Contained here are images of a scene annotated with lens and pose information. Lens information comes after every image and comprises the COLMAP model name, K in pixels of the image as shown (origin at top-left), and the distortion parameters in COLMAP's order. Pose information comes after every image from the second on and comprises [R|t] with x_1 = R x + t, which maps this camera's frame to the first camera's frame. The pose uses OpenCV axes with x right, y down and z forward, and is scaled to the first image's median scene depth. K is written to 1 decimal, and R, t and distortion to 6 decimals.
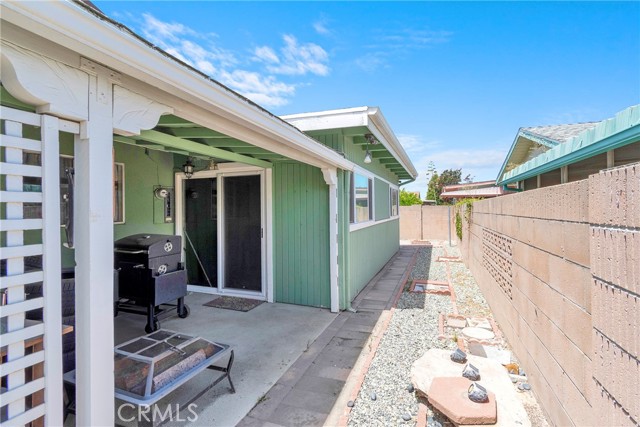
lens RADIAL K [[287.5, 0, 334.9], [0, 287.5, 211.3], [0, 0, 1]] dist [-0.000759, 0.000018]
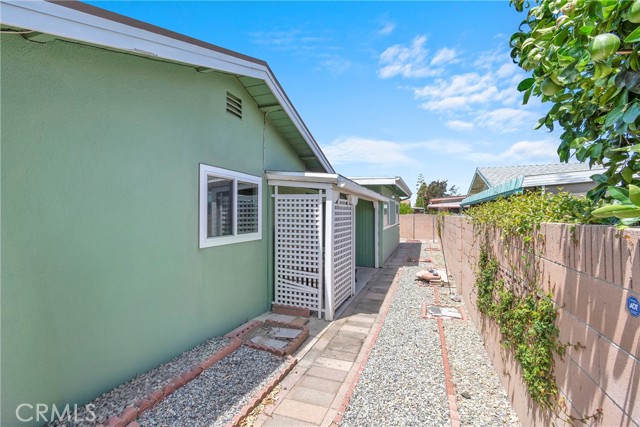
lens RADIAL K [[283.4, 0, 321.7], [0, 283.4, 212.7], [0, 0, 1]] dist [0.001507, -0.000112]
pose [[0.999846, 0.015445, -0.008362, -0.362676], [-0.015504, 0.999855, -0.007009, -0.036289], [0.008252, 0.007138, 0.999940, -1.022390]]
